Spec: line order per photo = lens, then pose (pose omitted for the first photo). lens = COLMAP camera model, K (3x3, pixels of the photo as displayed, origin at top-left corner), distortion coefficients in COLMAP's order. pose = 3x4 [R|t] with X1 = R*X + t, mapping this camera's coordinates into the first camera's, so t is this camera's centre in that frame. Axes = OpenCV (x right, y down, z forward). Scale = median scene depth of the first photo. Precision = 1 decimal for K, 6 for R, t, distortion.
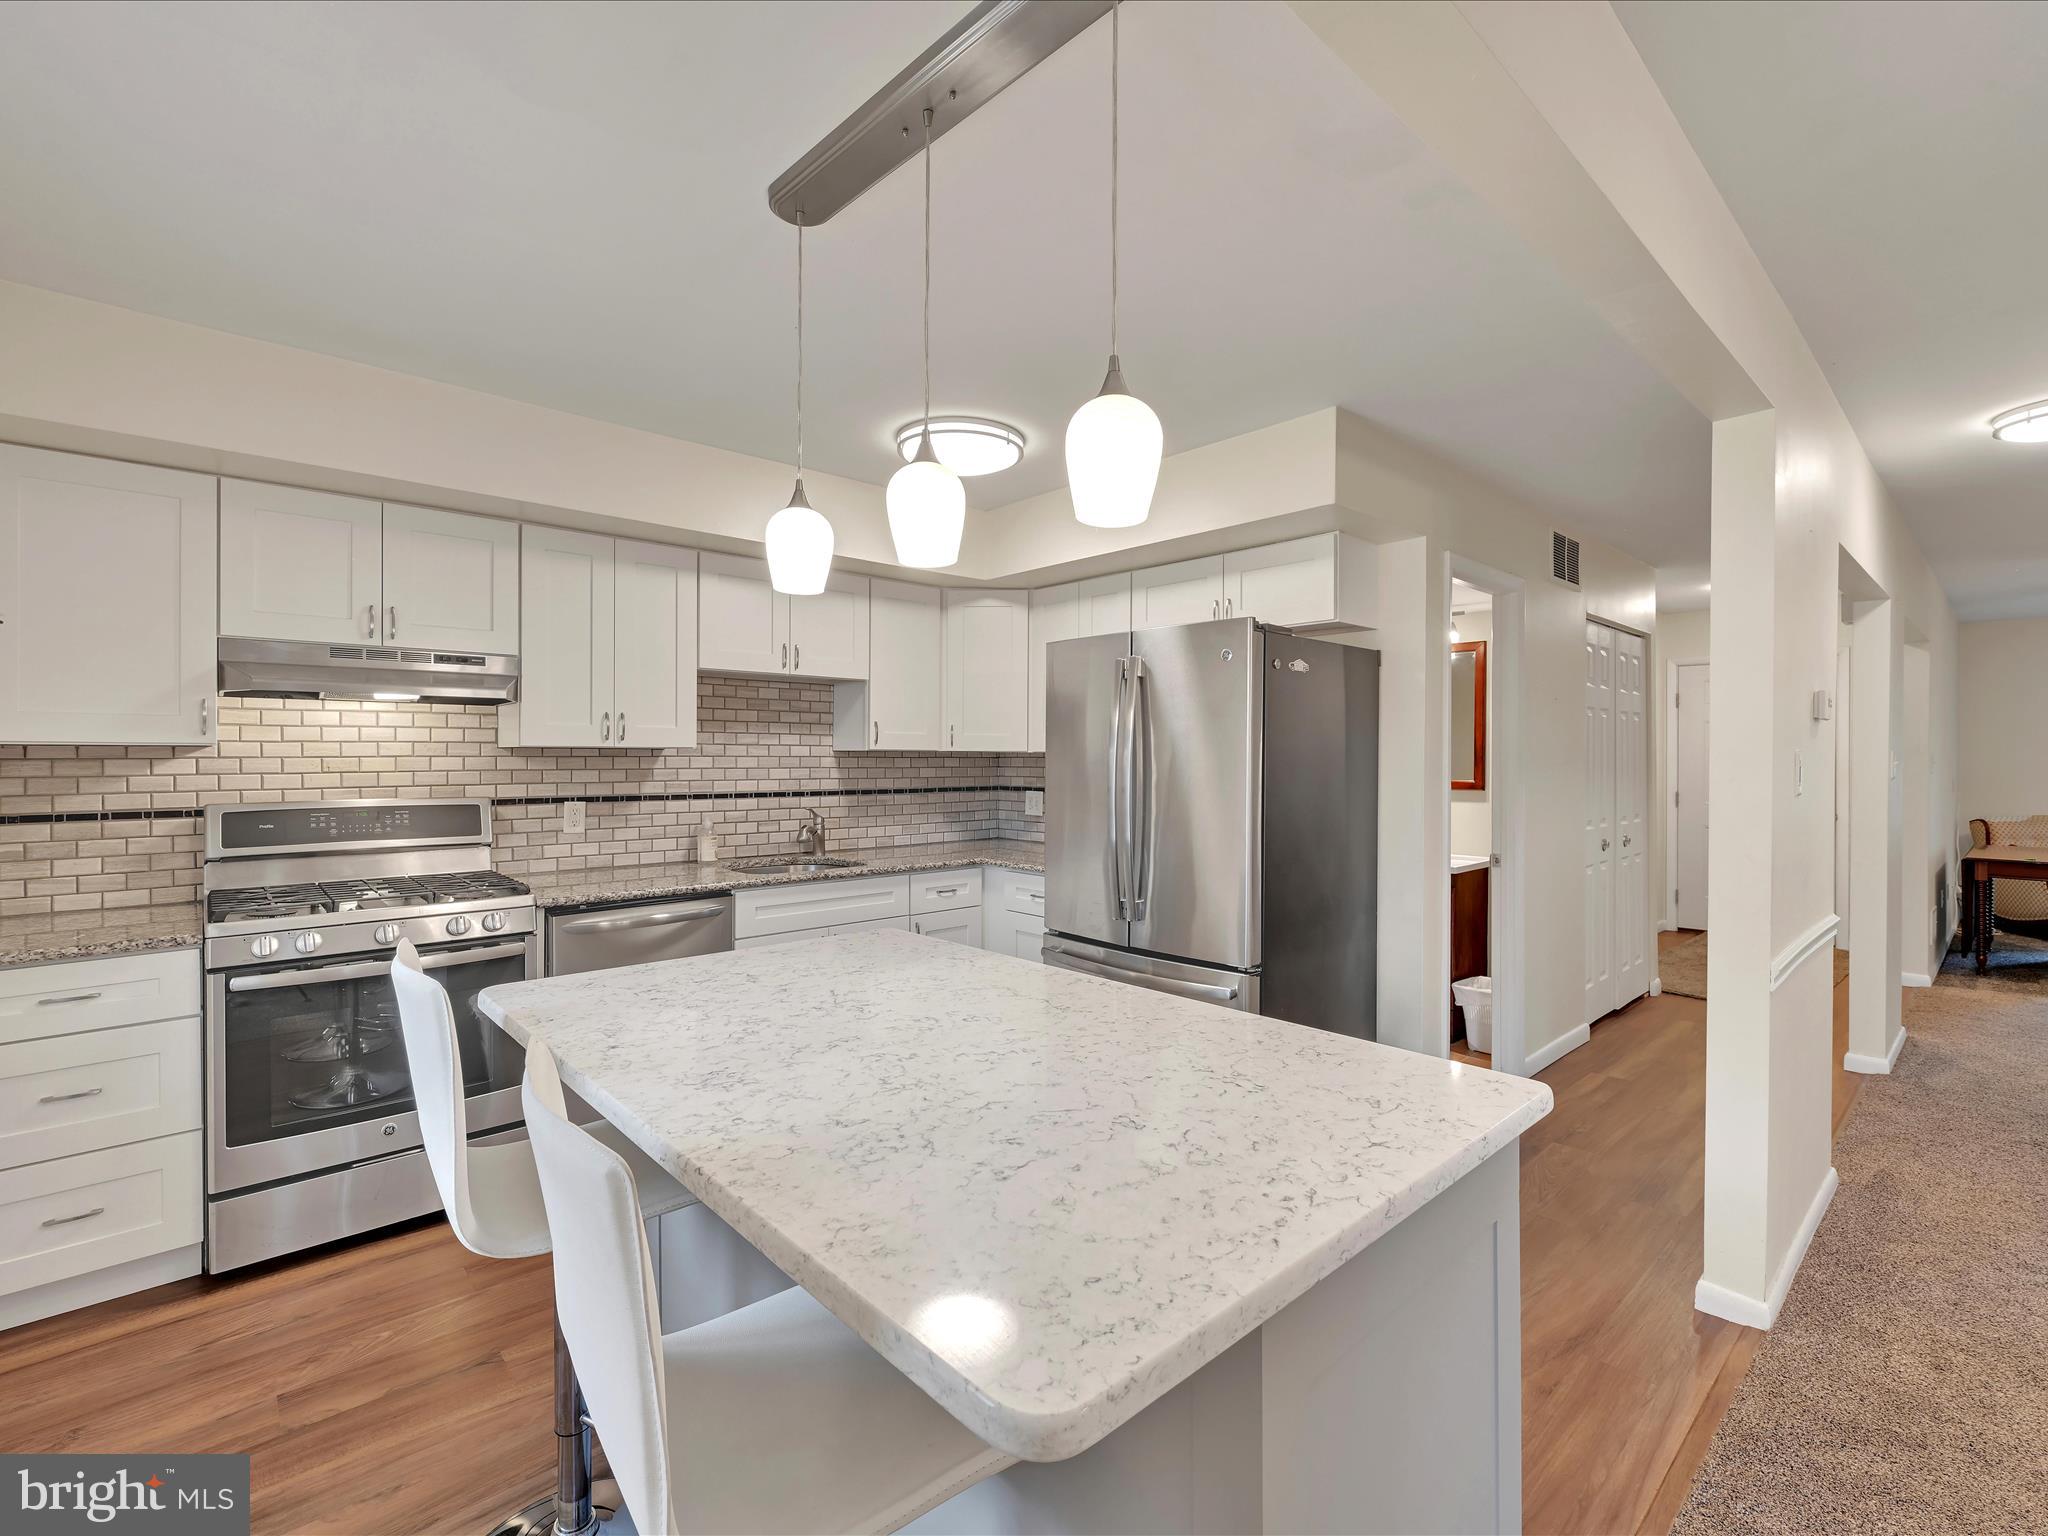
lens RADIAL K [[920.4, 0, 1017.6], [0, 920.4, 765.2], [0, 0, 1]] dist [-0.000716, 0.000039]
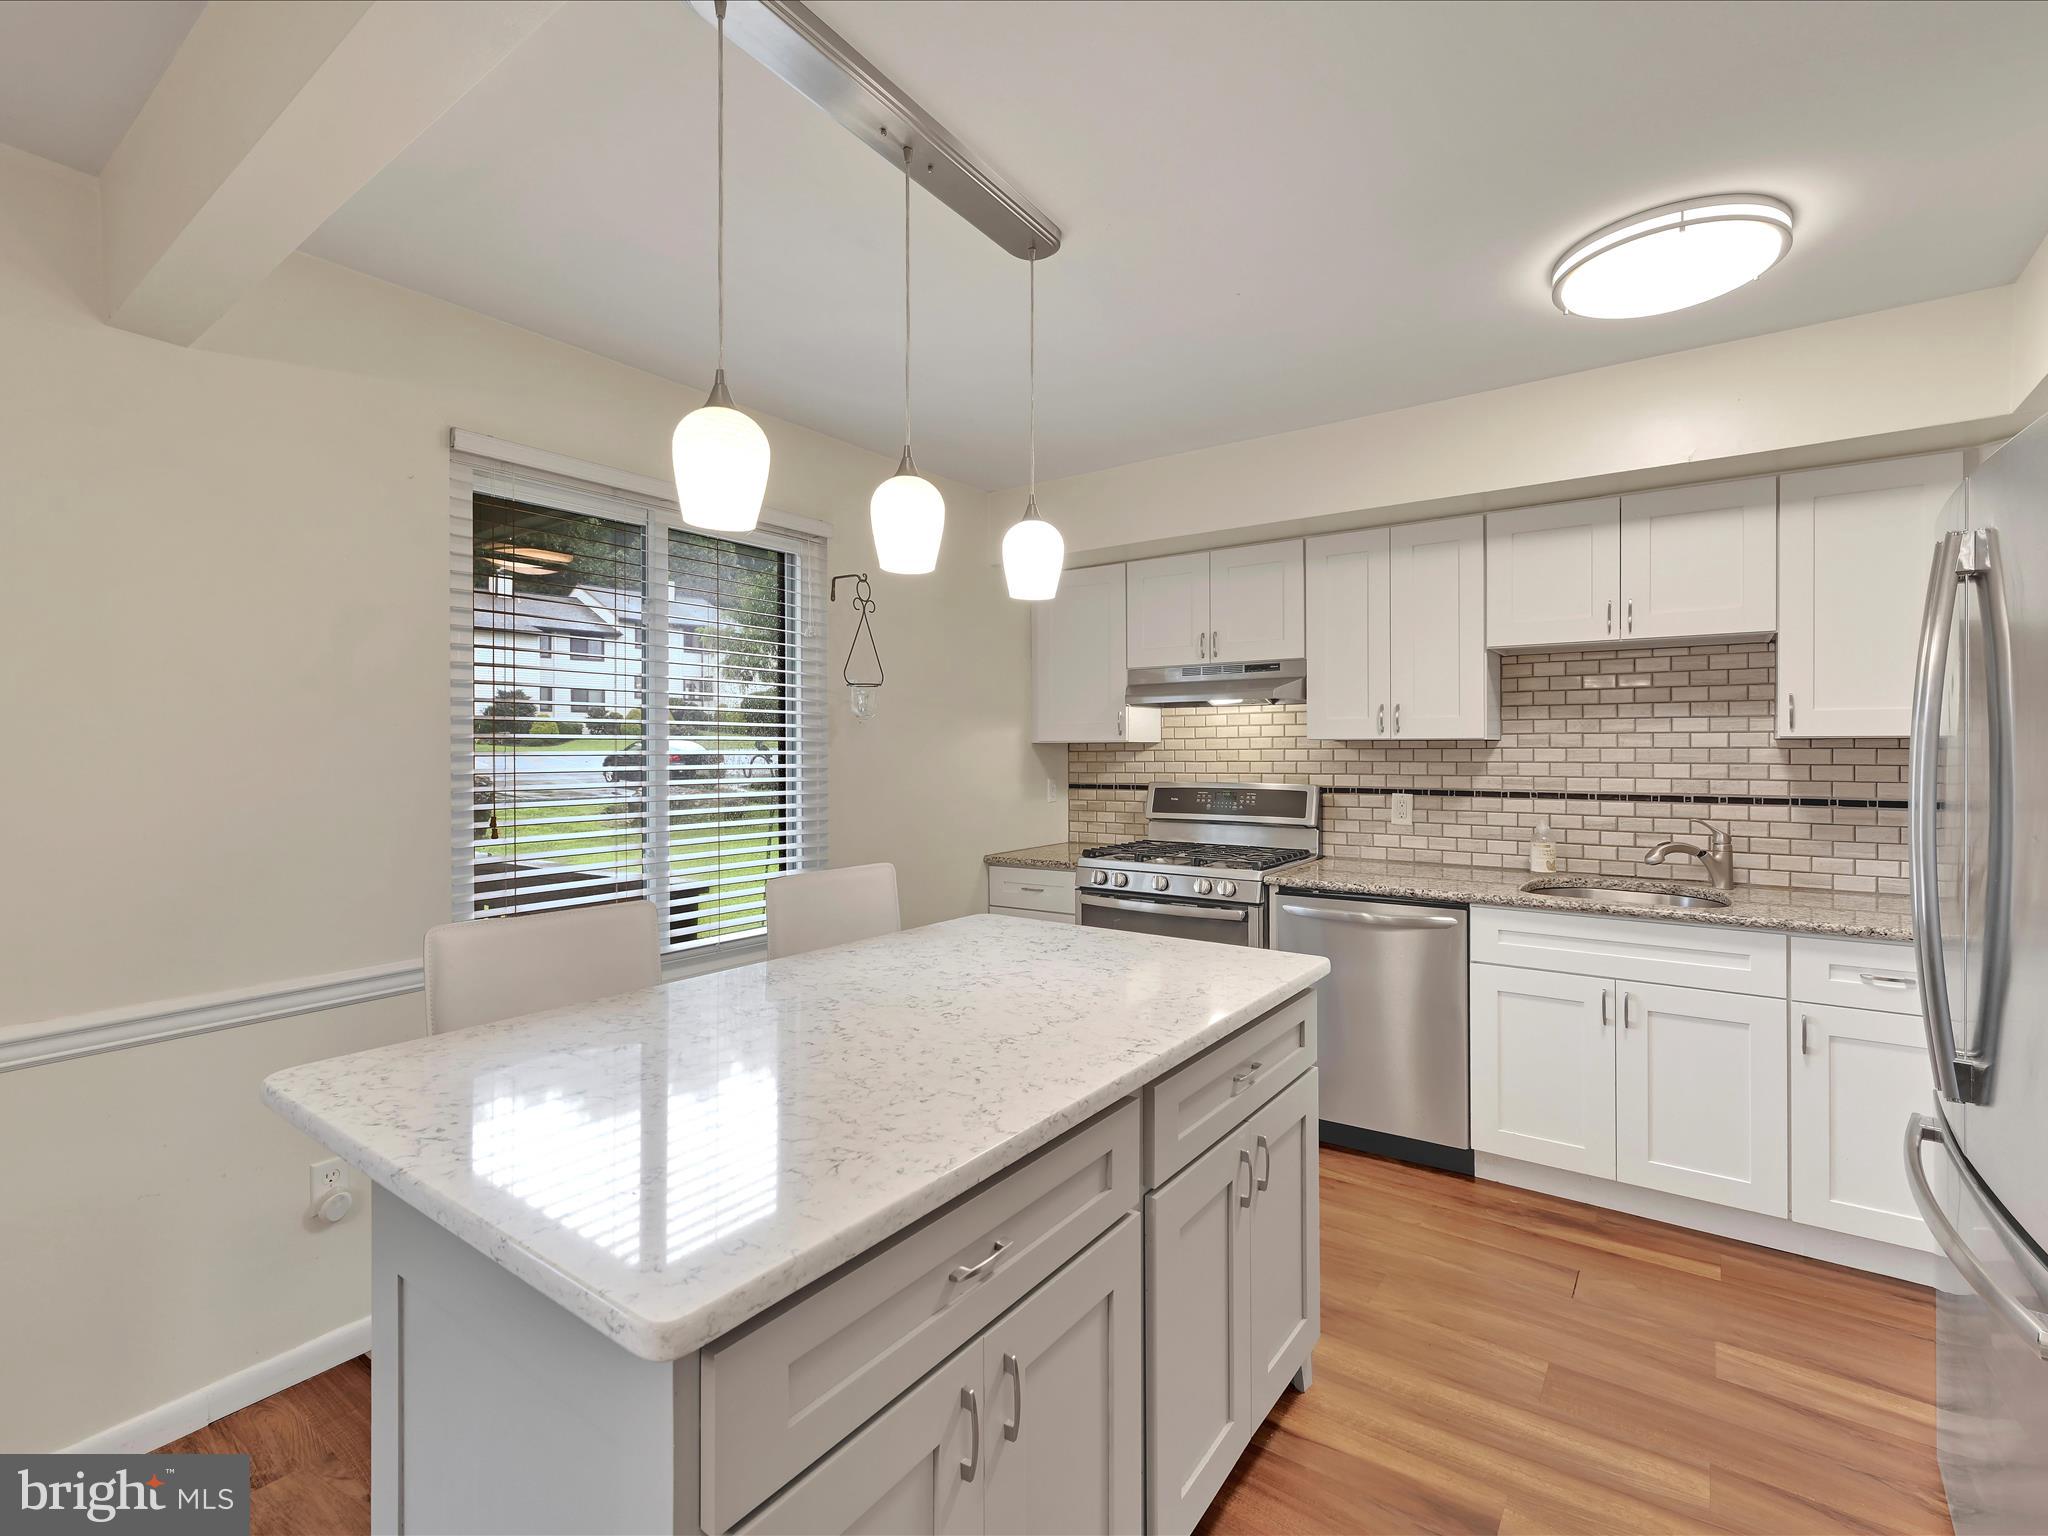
lens RADIAL K [[920.4, 0, 1023.7], [0, 920.4, 752.6], [0, 0, 1]] dist [-0.000716, 0.000039]
pose [[0.215238, 0.002157, -0.976559, 0.398818], [-0.005553, 0.999984, 0.000985, -0.003723], [0.976546, 0.005211, 0.215246, 0.367693]]
